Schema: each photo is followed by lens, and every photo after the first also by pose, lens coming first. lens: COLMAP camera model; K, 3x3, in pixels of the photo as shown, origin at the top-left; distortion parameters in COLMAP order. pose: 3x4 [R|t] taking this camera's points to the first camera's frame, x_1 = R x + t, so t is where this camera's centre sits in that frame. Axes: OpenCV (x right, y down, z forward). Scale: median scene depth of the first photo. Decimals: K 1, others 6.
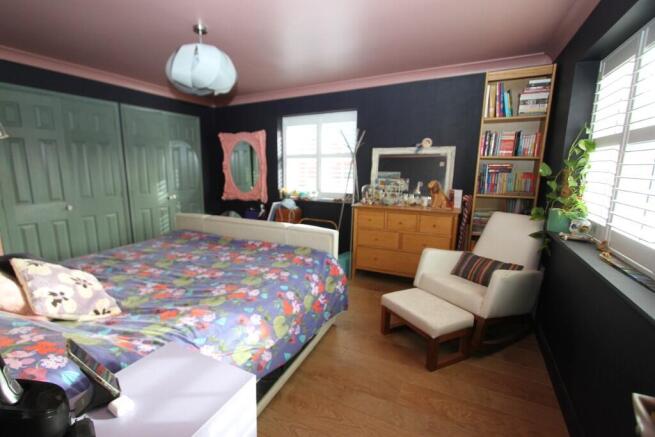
lens RADIAL K [[306.1, 0, 300.8], [0, 306.1, 221.5], [0, 0, 1]] dist [0.001657, 0.000109]
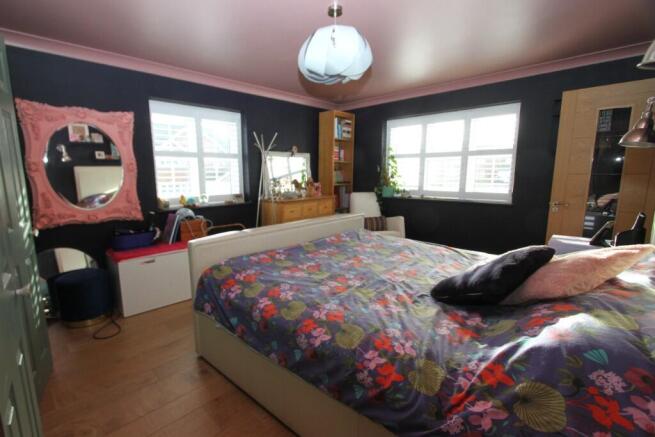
lens RADIAL K [[306.1, 0, 300.8], [0, 306.1, 221.5], [0, 0, 1]] dist [0.001657, 0.000109]
pose [[0.271448, -0.154069, 0.950041, -1.128458], [0.184708, 0.977095, 0.105681, -0.108883], [-0.944563, 0.146793, 0.293689, 0.791027]]
